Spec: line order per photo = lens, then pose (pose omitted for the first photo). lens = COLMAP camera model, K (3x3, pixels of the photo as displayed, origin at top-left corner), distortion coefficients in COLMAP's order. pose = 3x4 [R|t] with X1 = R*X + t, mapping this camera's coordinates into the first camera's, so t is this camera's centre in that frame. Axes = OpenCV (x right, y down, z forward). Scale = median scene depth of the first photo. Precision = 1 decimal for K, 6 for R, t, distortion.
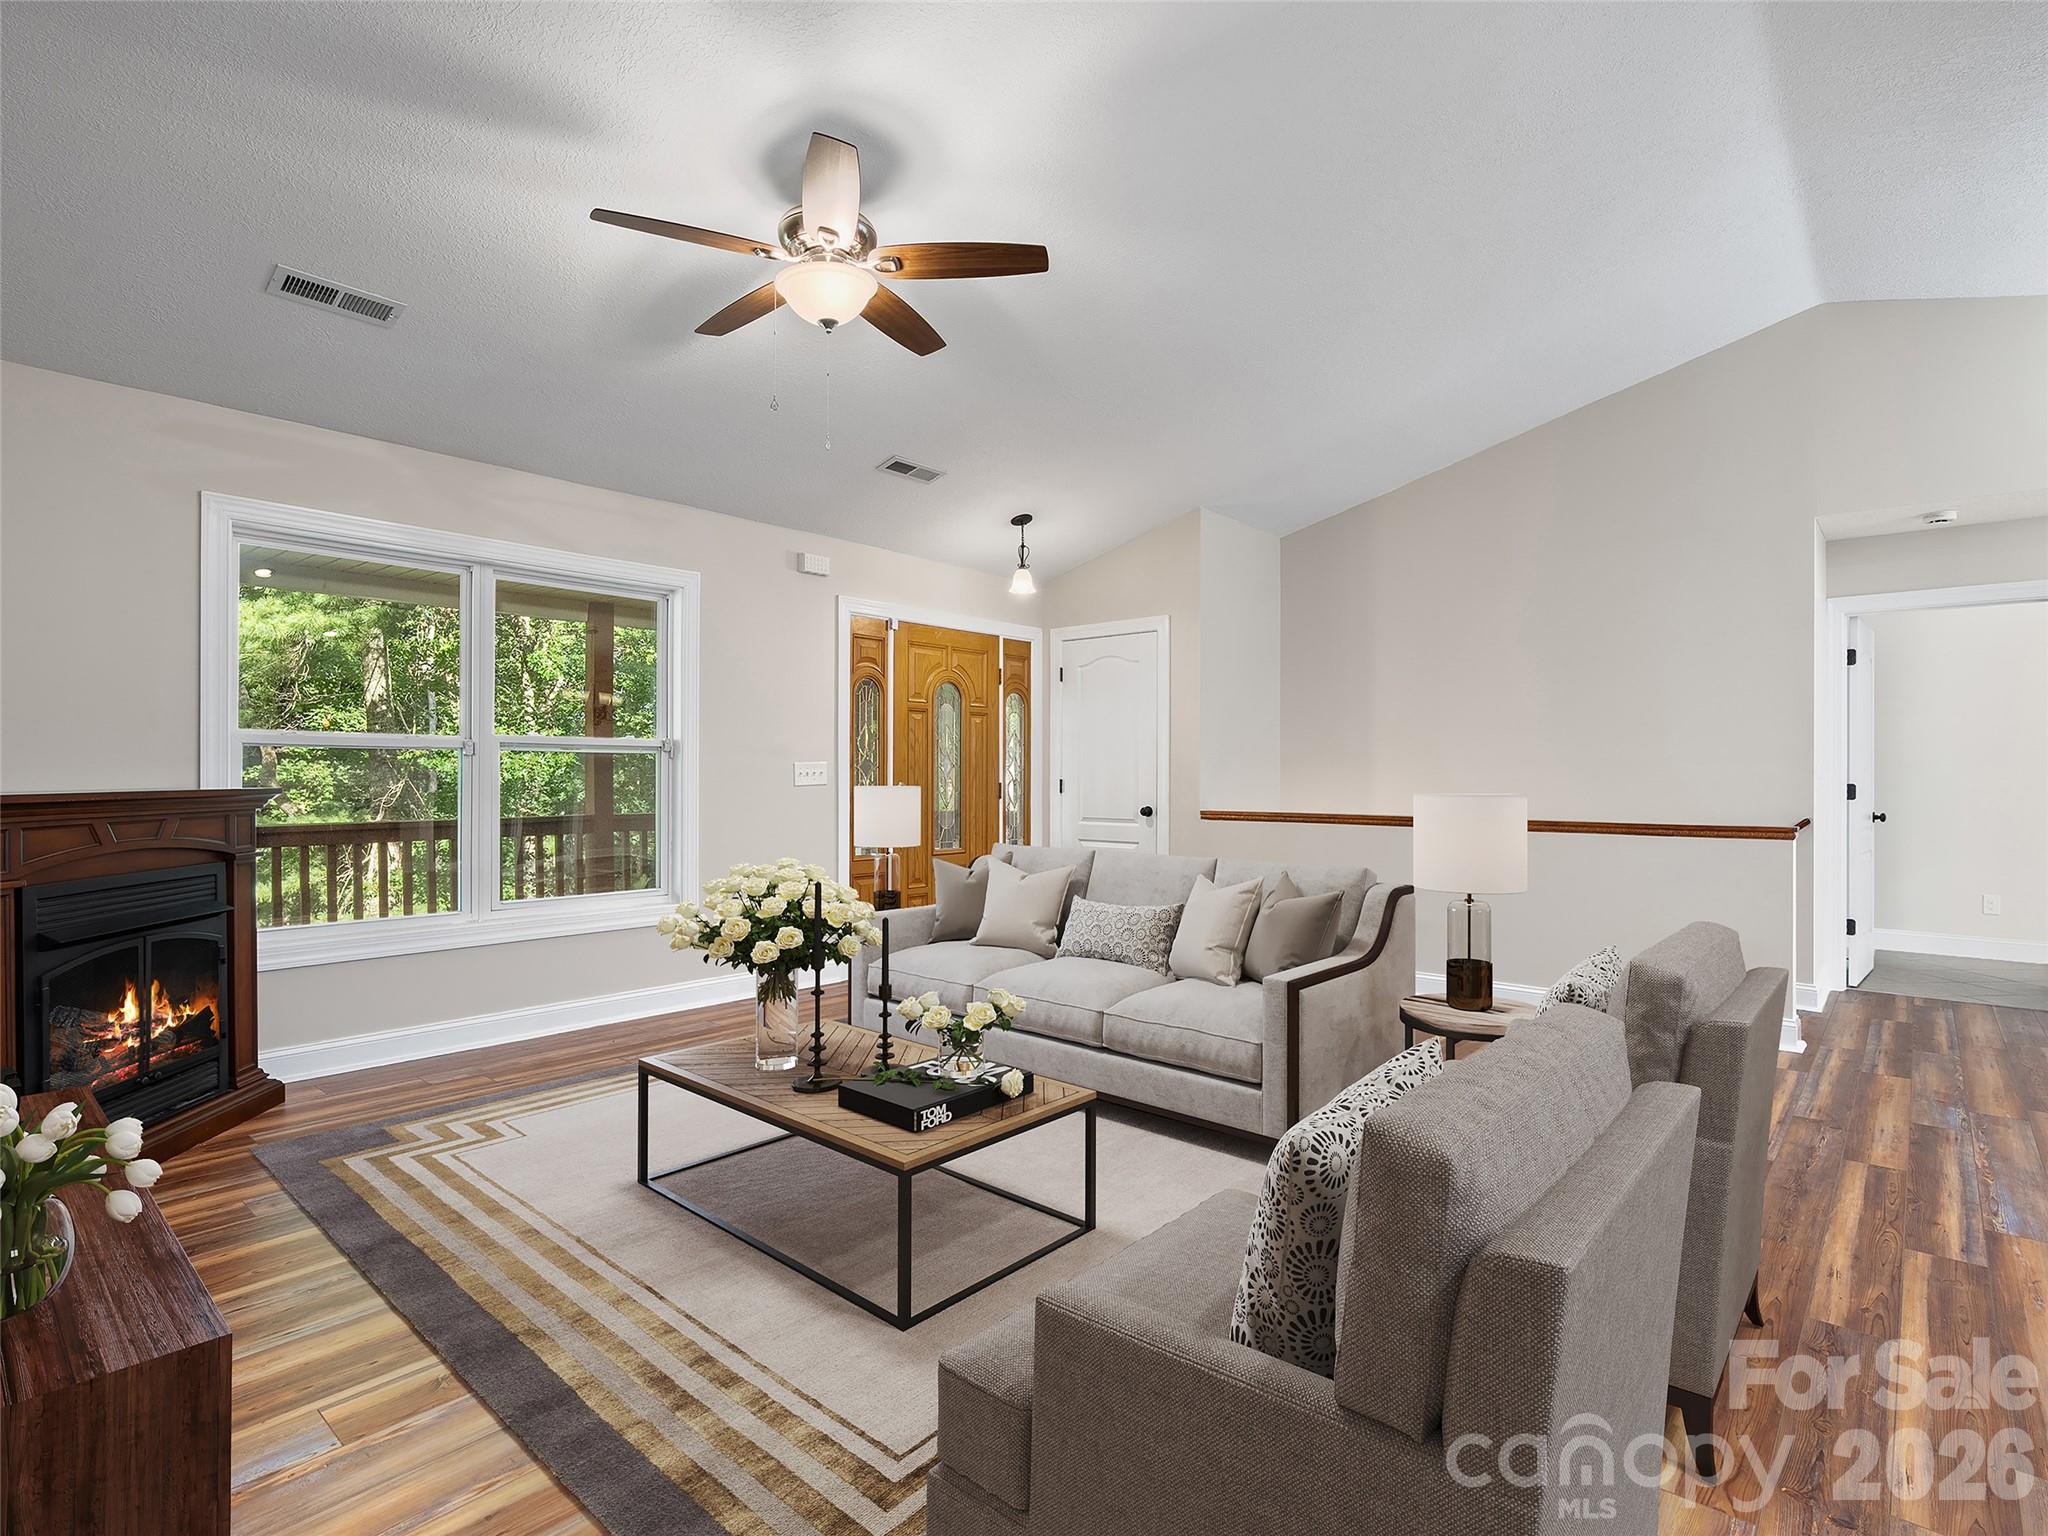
lens RADIAL K [[1041.4, 0, 1022.4], [0, 1041.4, 772.9], [0, 0, 1]] dist [-0.006058, 0.004329]
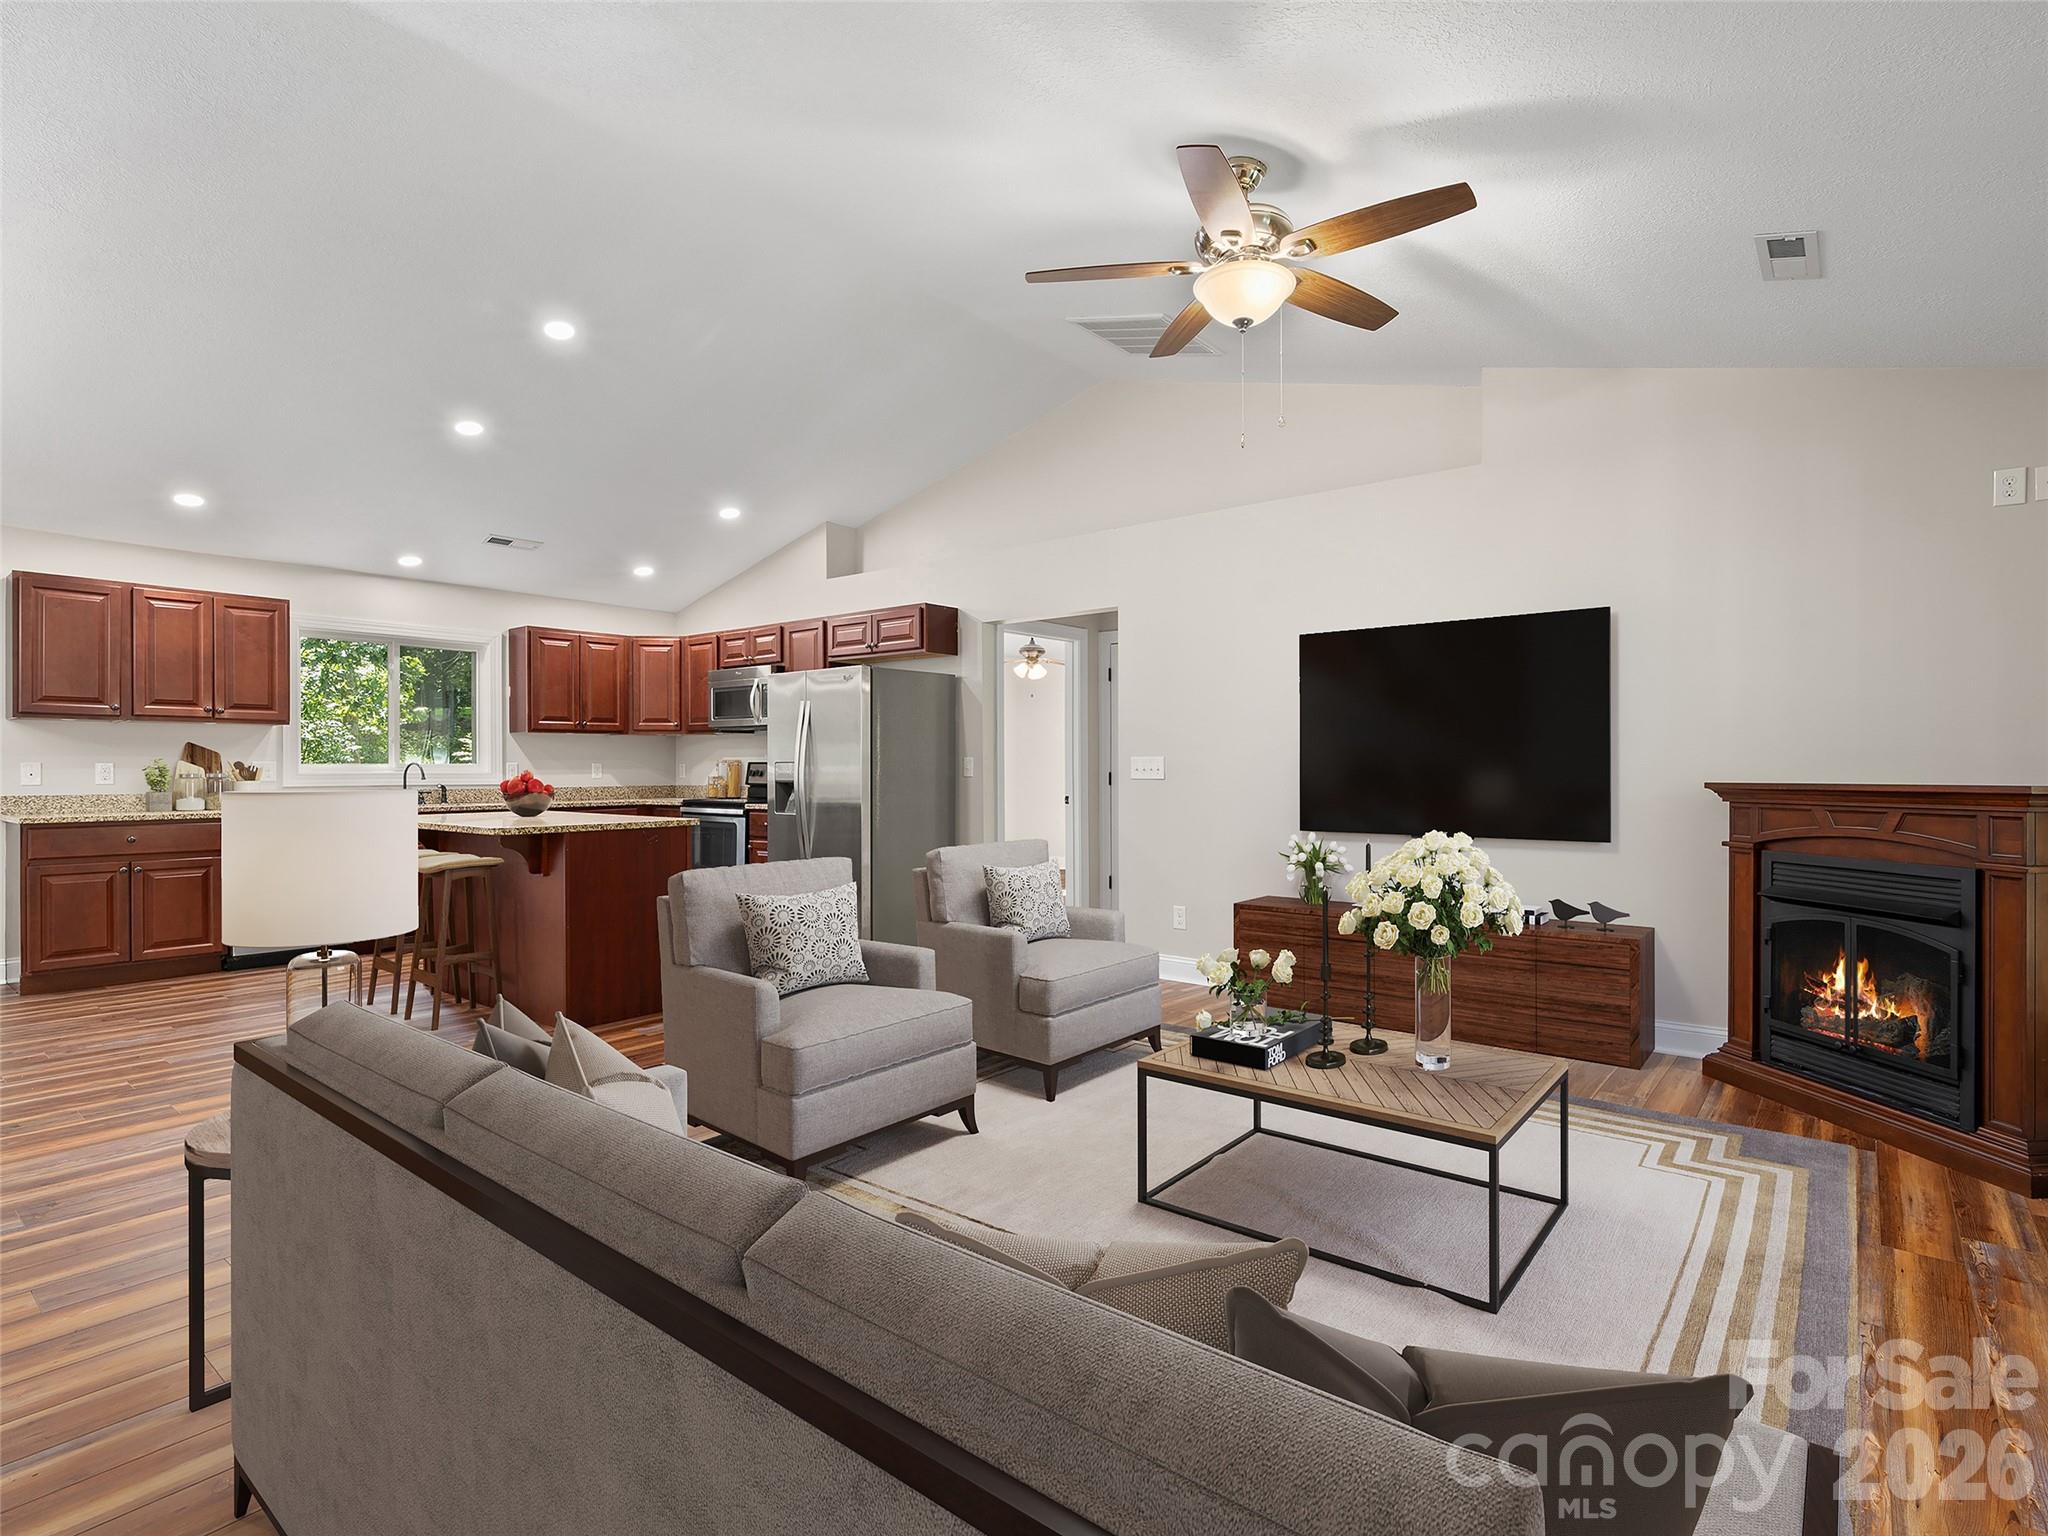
lens RADIAL K [[1041.4, 0, 1012.7], [0, 1041.4, 767.7], [0, 0, 1]] dist [-0.006058, 0.004329]
pose [[-0.999807, -0.006671, -0.018479, 0.100729], [-0.006667, 0.999978, -0.000257, -0.006793], [0.018480, -0.000134, -0.999829, 1.812421]]
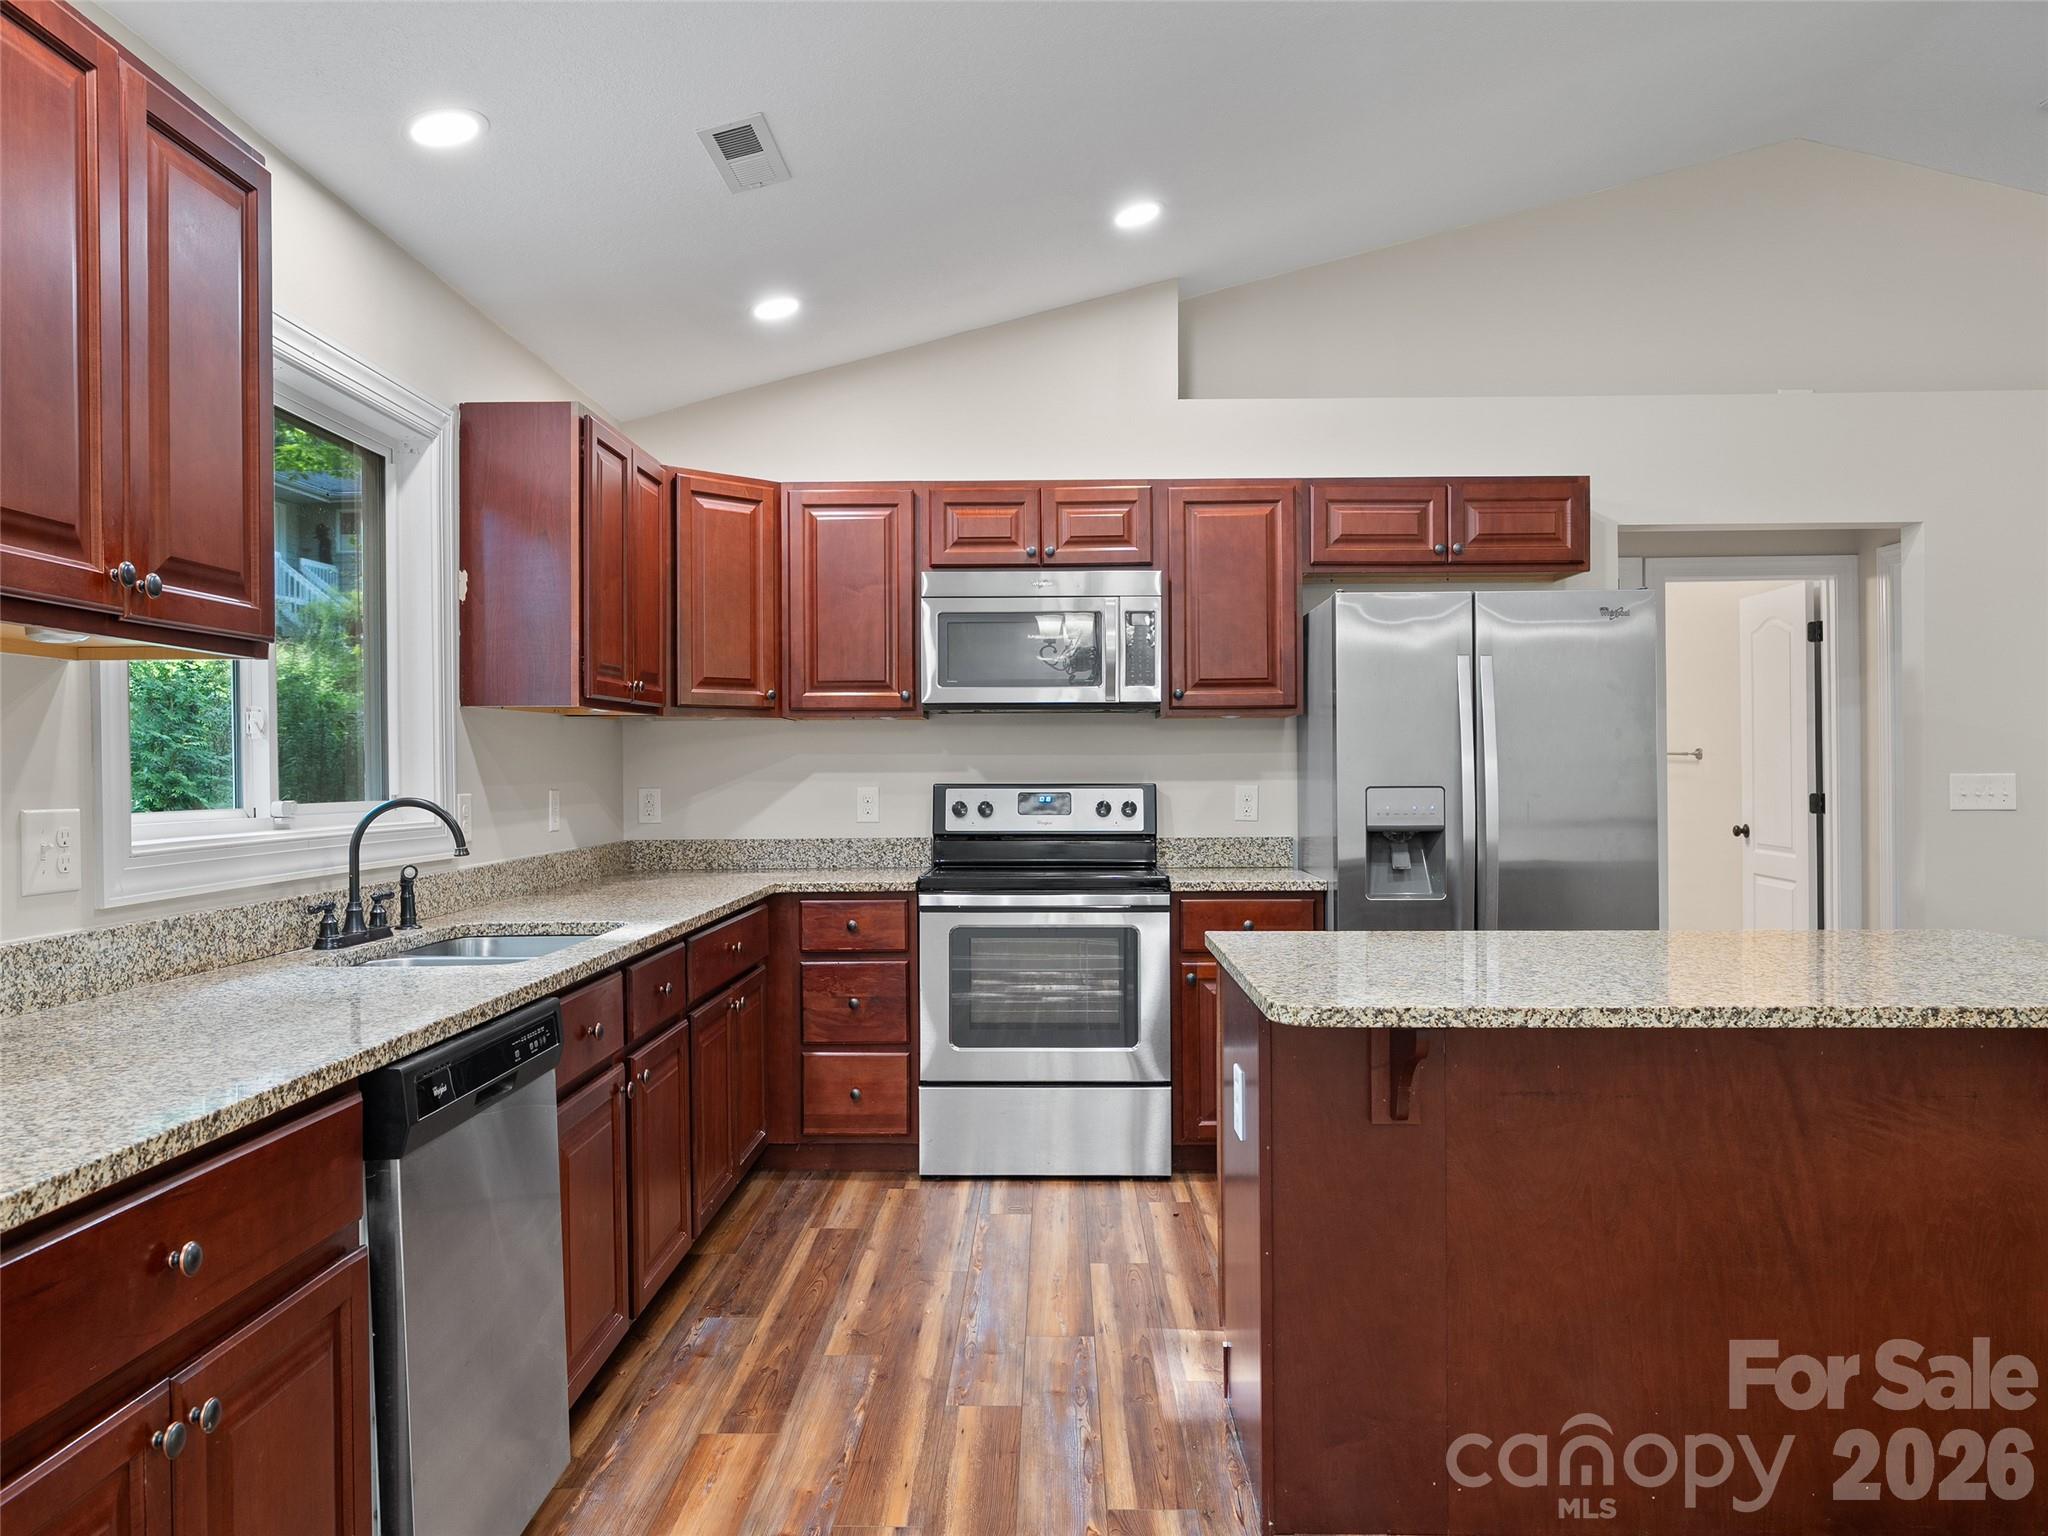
lens RADIAL K [[1451.3, 0, 1020.0], [0, 1451.3, 761.7], [0, 0, 1]] dist [0.004230, -0.000395]
pose [[-0.781895, -0.006561, -0.623376, 1.410686], [0.001702, 0.999918, -0.012660, -0.019776], [0.623408, -0.010960, -0.781820, 0.715327]]
